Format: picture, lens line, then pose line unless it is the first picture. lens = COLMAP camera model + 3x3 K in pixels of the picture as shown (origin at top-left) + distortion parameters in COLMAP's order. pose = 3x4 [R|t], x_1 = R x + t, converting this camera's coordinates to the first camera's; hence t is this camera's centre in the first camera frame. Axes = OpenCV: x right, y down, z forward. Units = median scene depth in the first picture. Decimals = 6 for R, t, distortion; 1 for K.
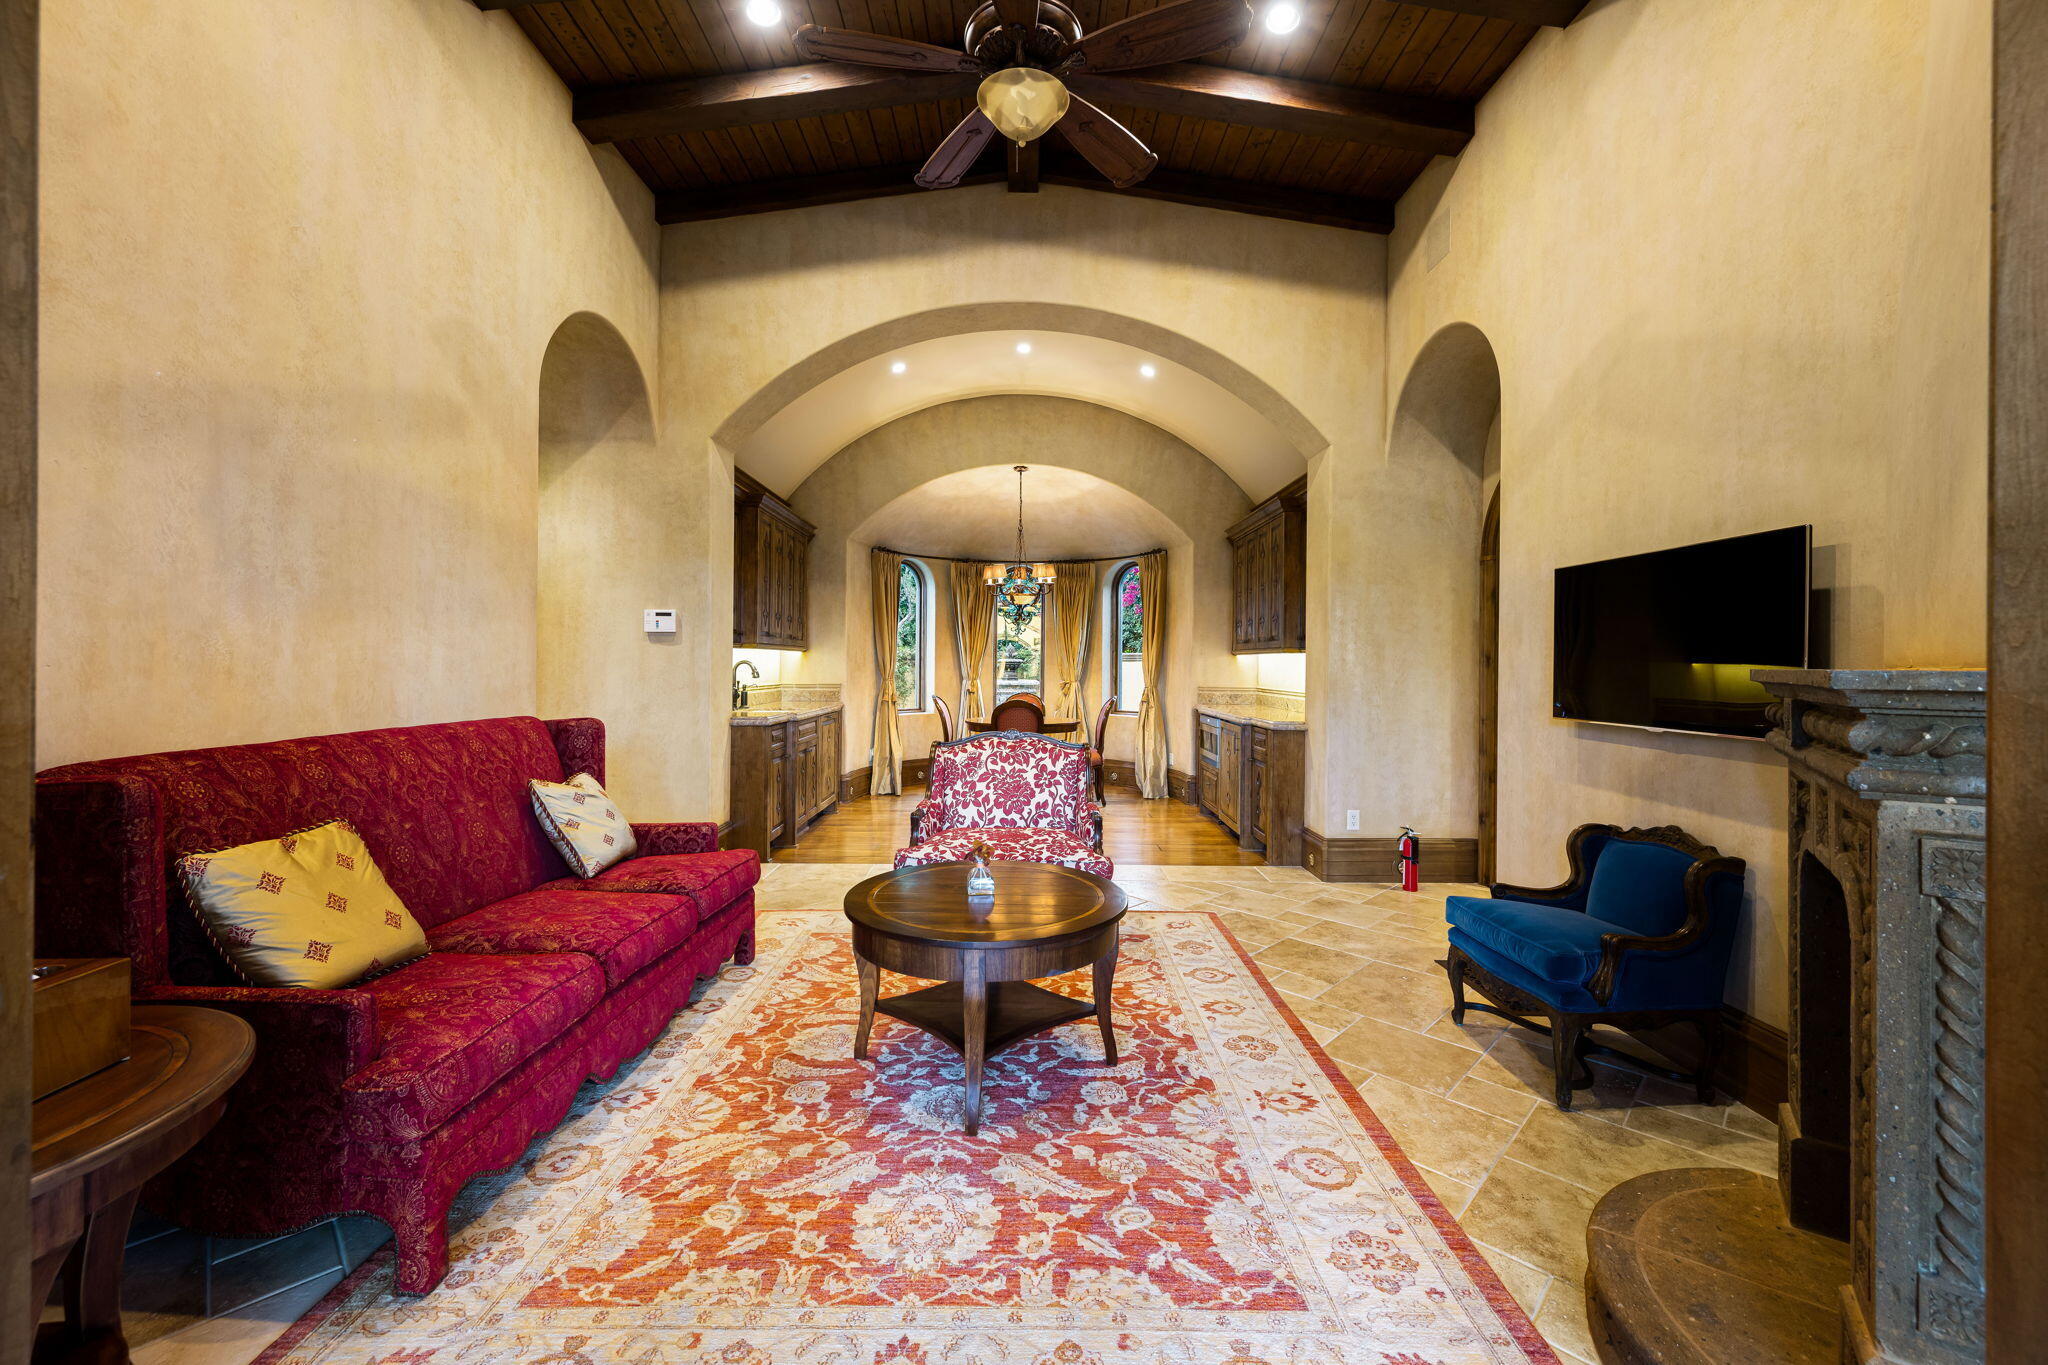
lens RADIAL K [[824.5, 0, 1028.5], [0, 824.5, 670.2], [0, 0, 1]] dist [0.003026, -0.000301]
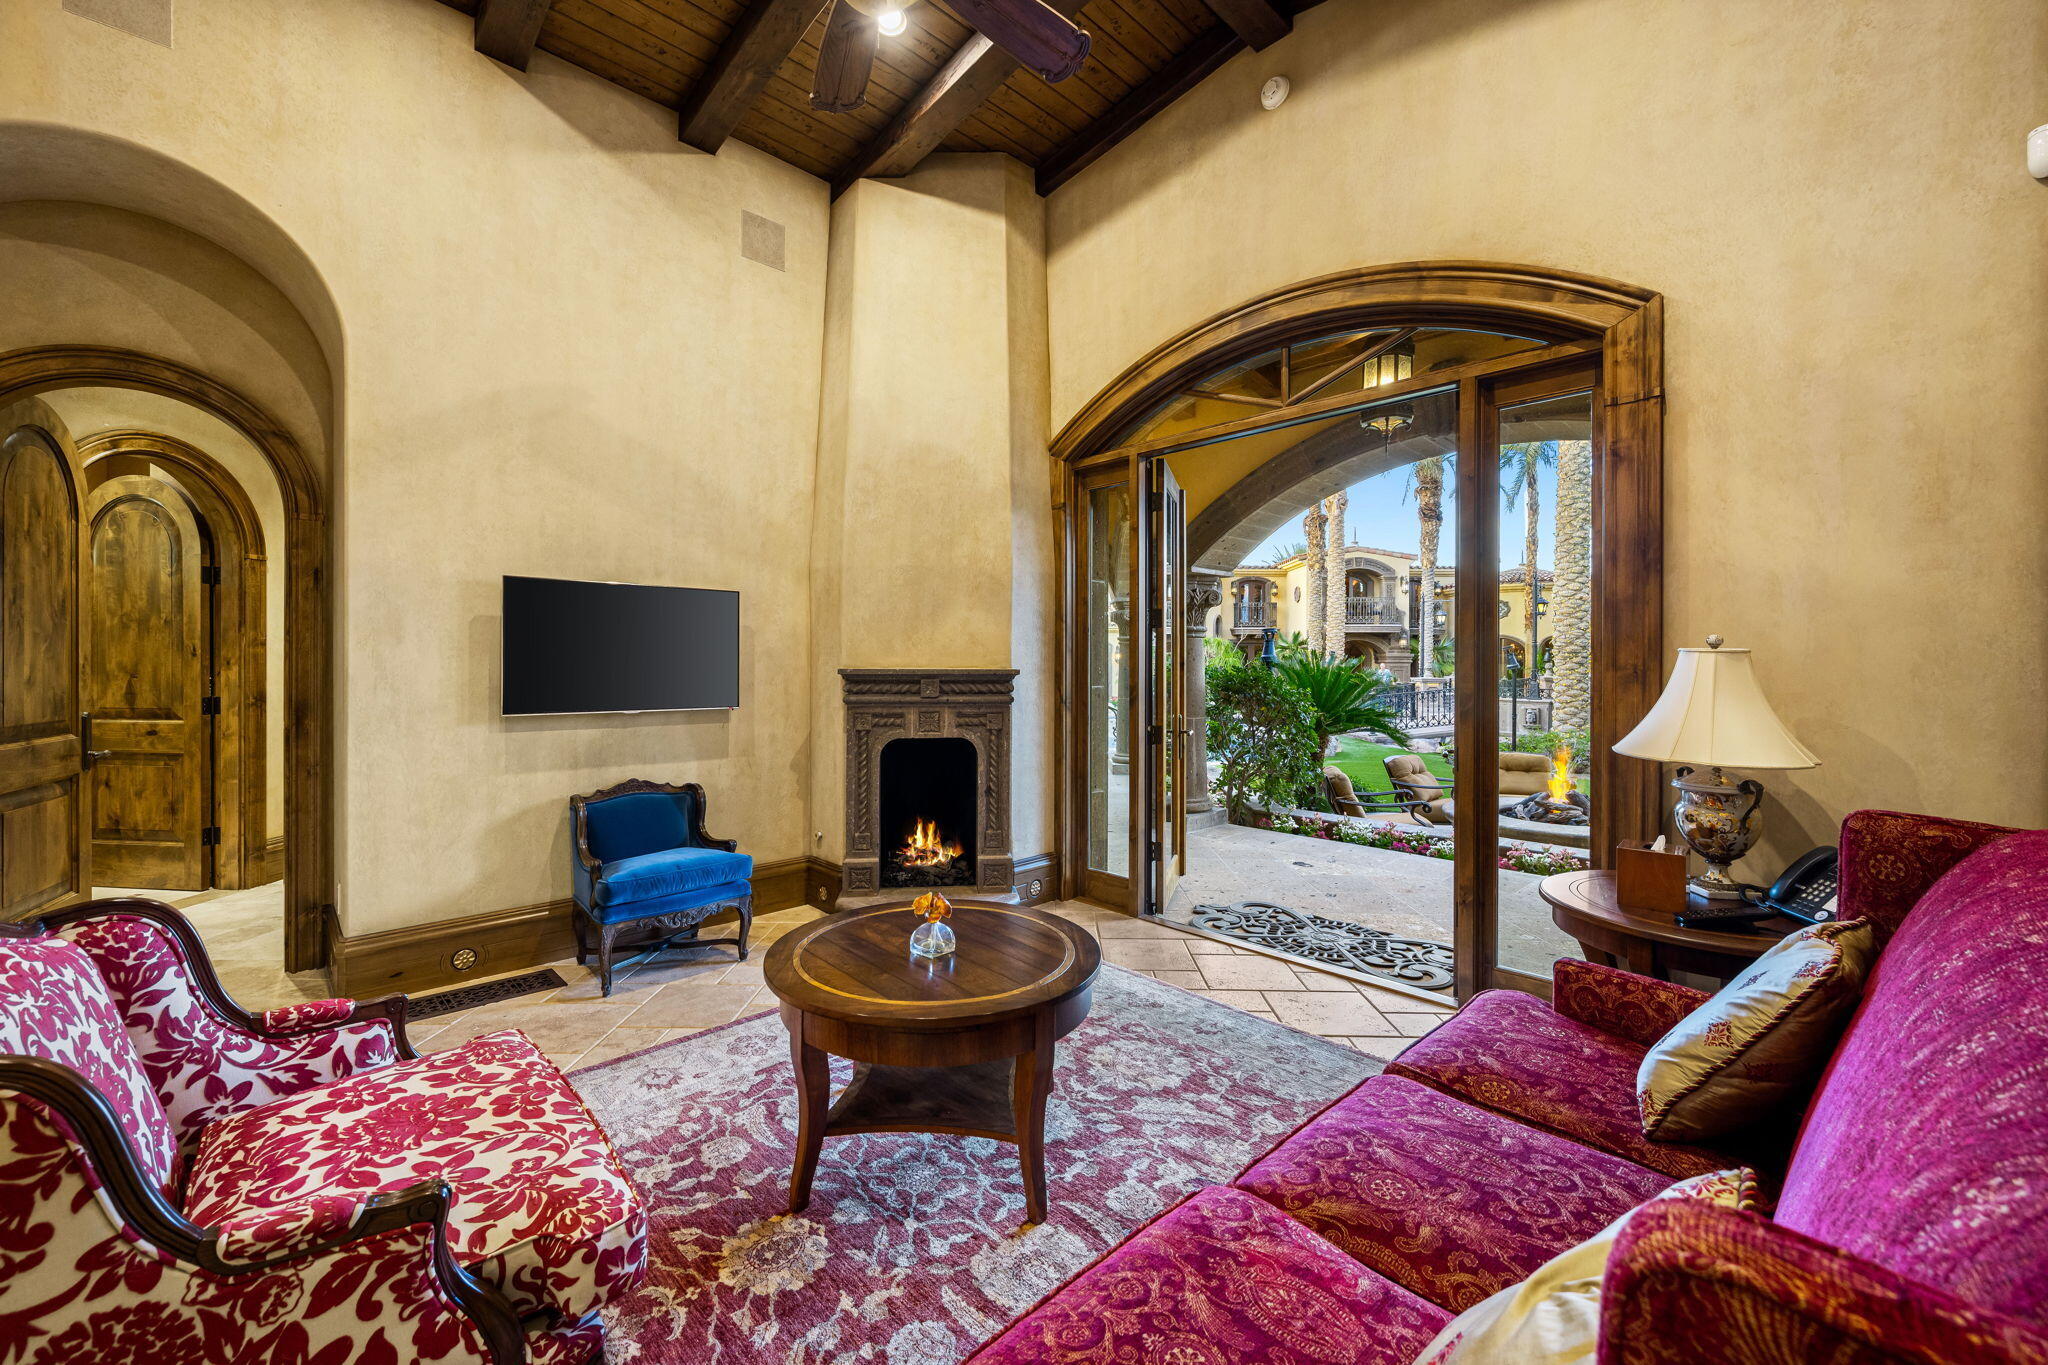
lens RADIAL K [[801.5, 0, 1028.4], [0, 801.5, 673.2], [0, 0, 1]] dist [0.002046, 0.000333]
pose [[-0.690004, -0.015893, 0.723632, -0.630095], [-0.000684, 0.999773, 0.021305, -0.021335], [-0.723806, 0.014206, -0.689858, 1.337320]]
